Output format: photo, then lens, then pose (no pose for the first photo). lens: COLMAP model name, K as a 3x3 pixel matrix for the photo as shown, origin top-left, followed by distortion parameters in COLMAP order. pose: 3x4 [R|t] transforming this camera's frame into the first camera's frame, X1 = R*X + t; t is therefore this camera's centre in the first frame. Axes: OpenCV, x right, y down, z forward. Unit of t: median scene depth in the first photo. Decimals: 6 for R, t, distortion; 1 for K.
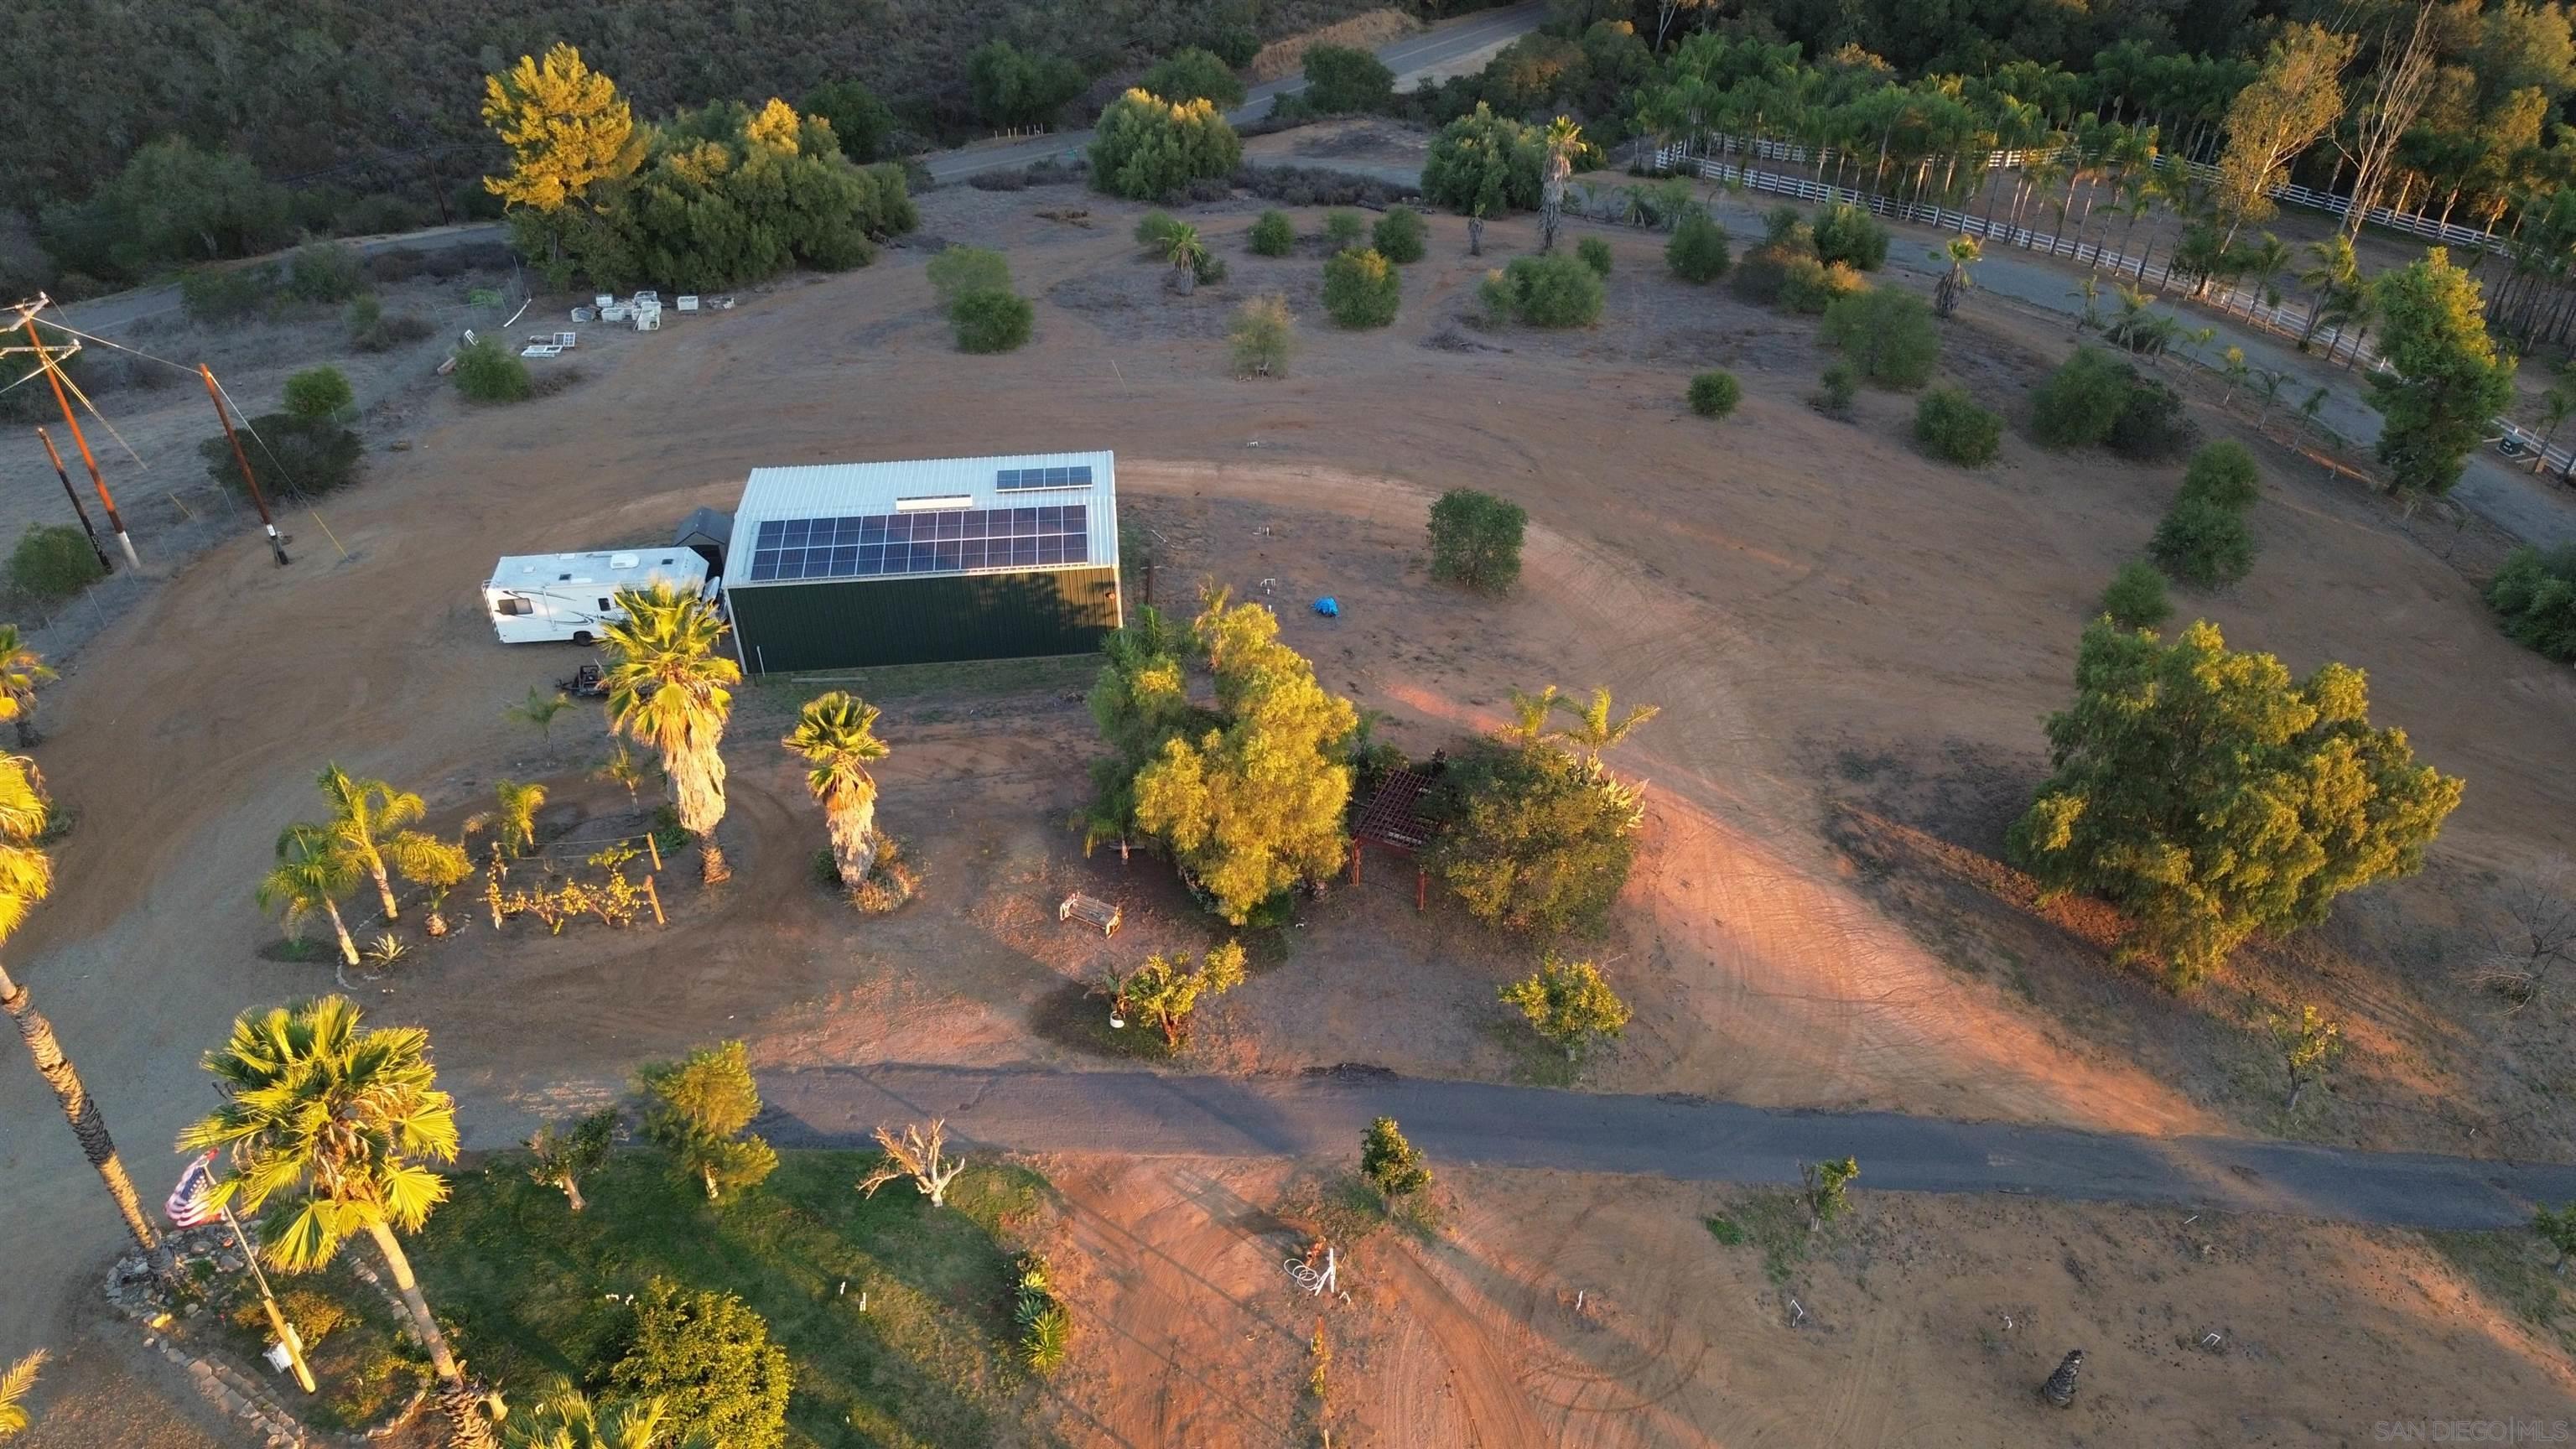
lens RADIAL K [[1809.3, 0, 1301.7], [0, 1809.3, 734.9], [0, 0, 1]] dist [0.091228, -0.107604]
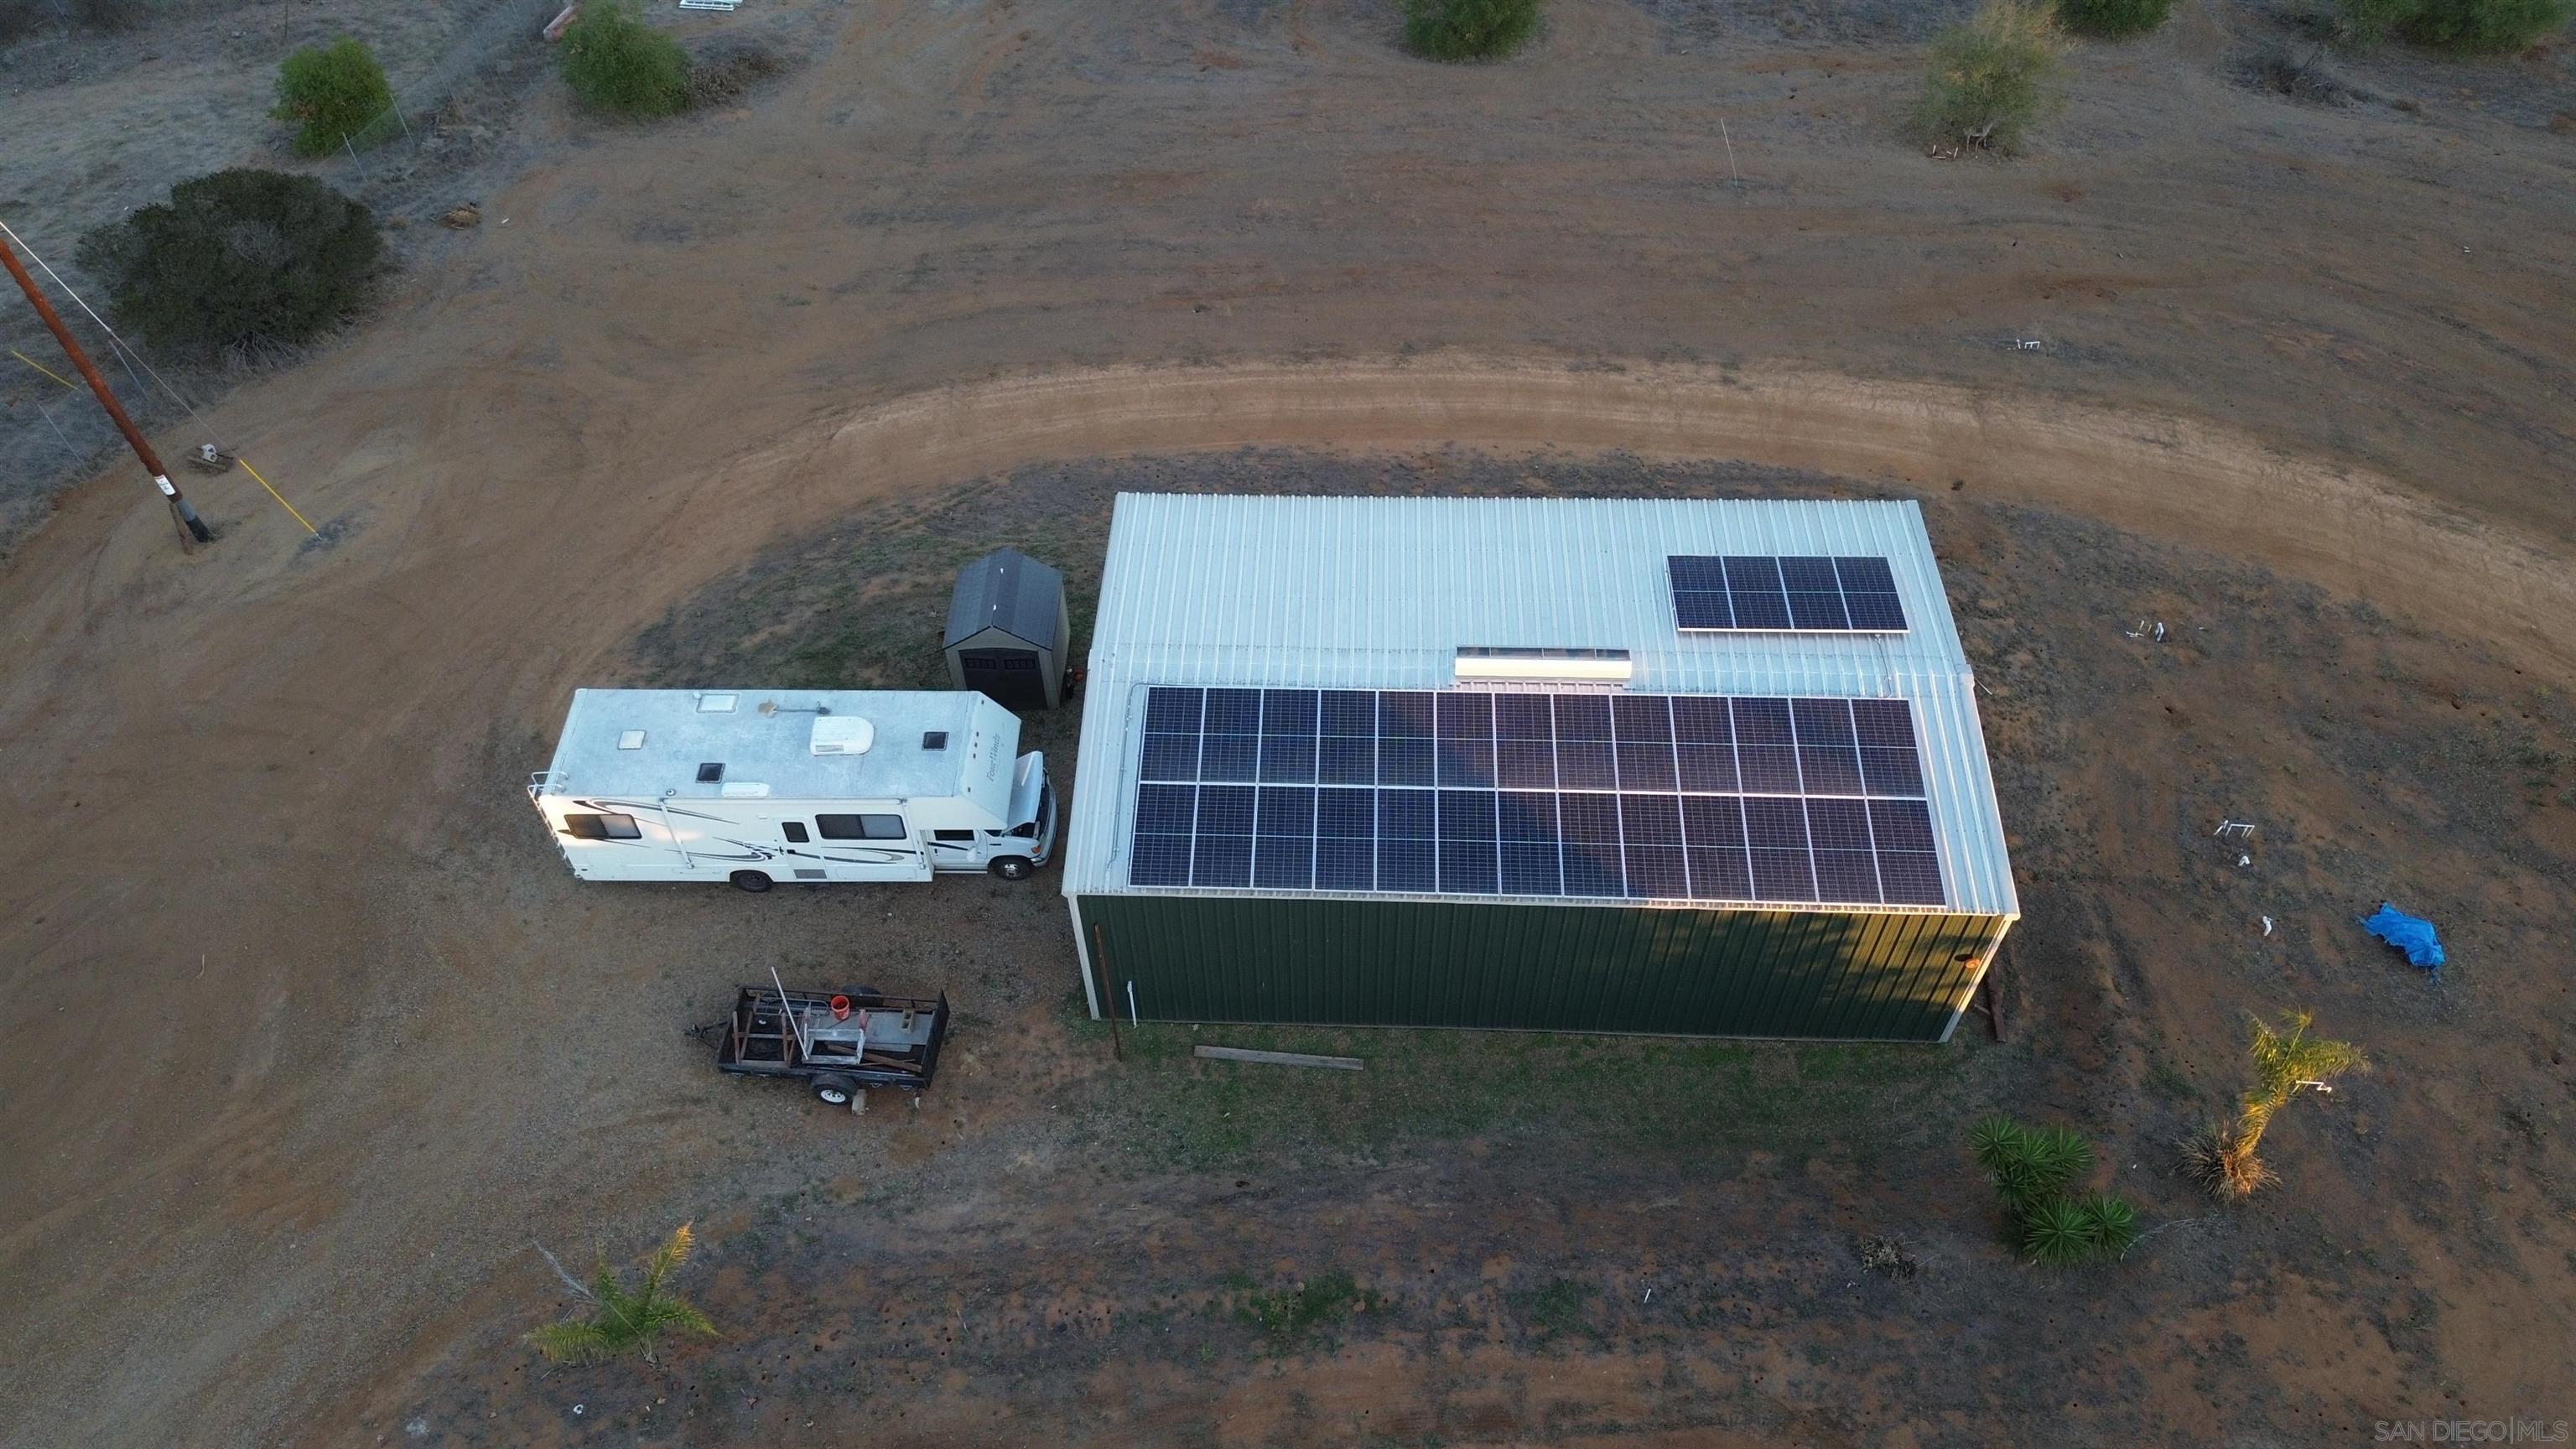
lens RADIAL K [[1809.3, 0, 1301.7], [0, 1809.3, 734.9], [0, 0, 1]] dist [0.091228, -0.107604]
pose [[0.990366, 0.103776, -0.091683, -0.218355], [-0.078331, 0.965825, 0.247075, -0.212425], [0.114190, -0.237513, 0.964649, 0.585463]]
